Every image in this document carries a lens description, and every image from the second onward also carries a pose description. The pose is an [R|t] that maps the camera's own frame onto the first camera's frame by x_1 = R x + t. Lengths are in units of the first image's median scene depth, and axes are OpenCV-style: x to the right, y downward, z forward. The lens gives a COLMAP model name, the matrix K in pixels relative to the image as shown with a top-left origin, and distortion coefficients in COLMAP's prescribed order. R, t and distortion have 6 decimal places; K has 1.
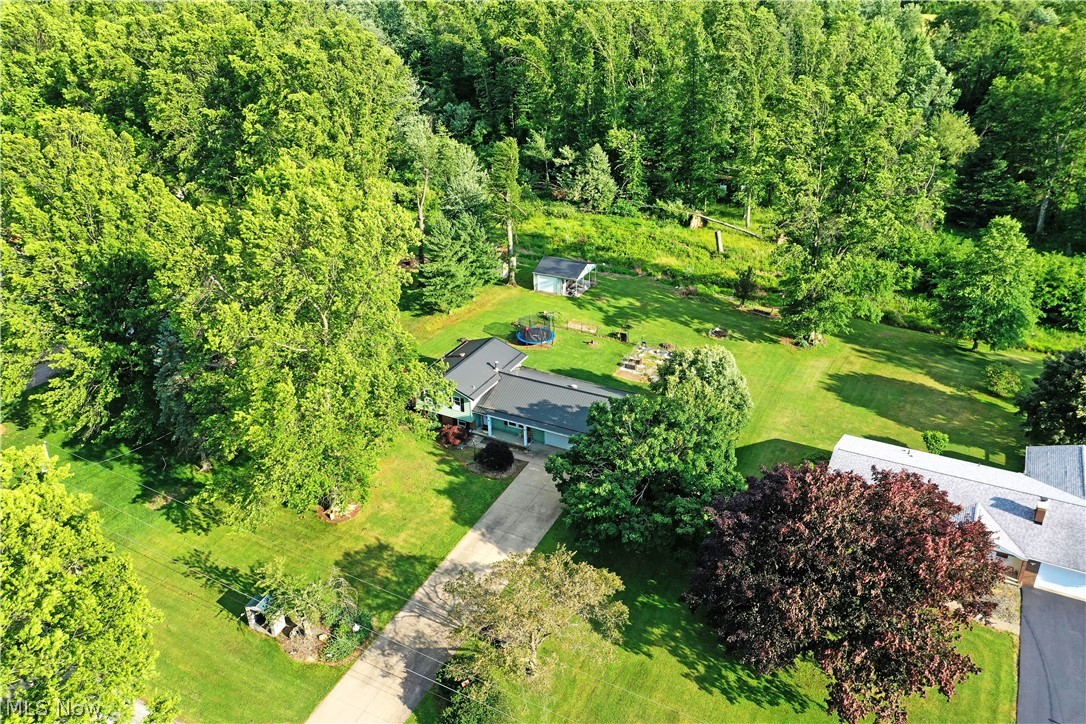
lens RADIAL K [[845.2, 0, 528.8], [0, 845.2, 357.8], [0, 0, 1]] dist [0.005818, 0.001482]
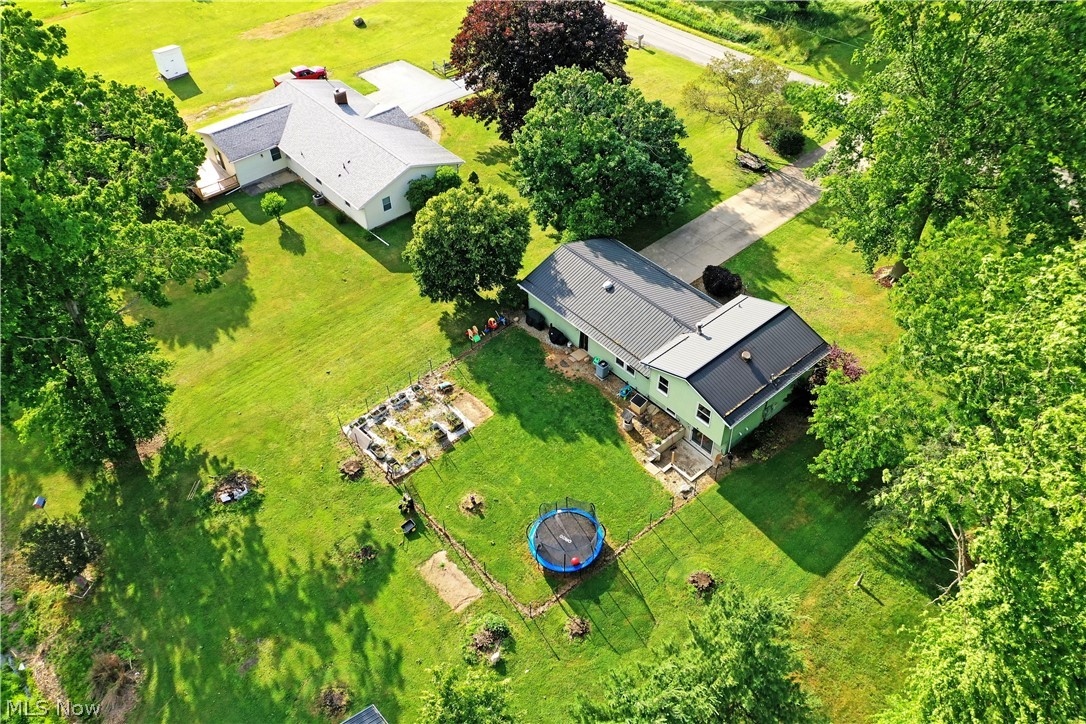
lens RADIAL K [[845.2, 0, 528.8], [0, 845.2, 357.8], [0, 0, 1]] dist [0.005818, 0.001482]
pose [[-0.928101, -0.240780, 0.283994, -0.092085], [0.185215, 0.363114, 0.913150, -0.535778], [-0.322991, 0.900096, -0.292411, 1.038766]]
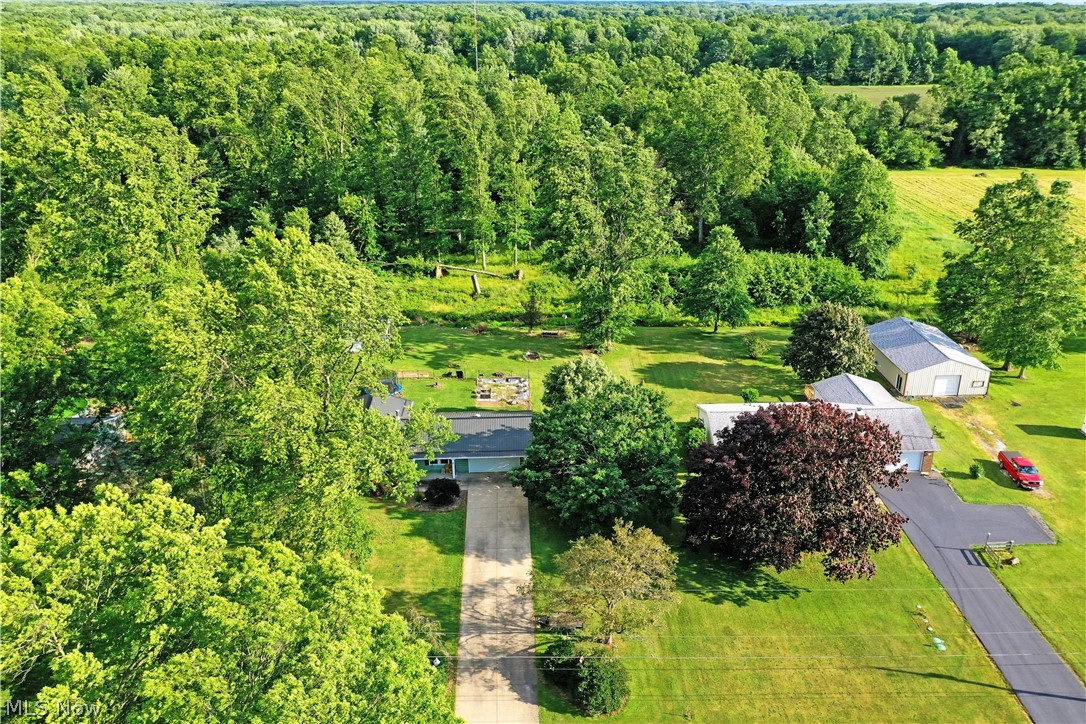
lens RADIAL K [[845.2, 0, 528.8], [0, 845.2, 357.8], [0, 0, 1]] dist [0.005818, 0.001482]
pose [[0.879776, -0.180180, 0.439920, -0.278443], [0.214991, 0.976151, -0.030145, 0.006214], [-0.423997, 0.121100, 0.897531, -0.013946]]
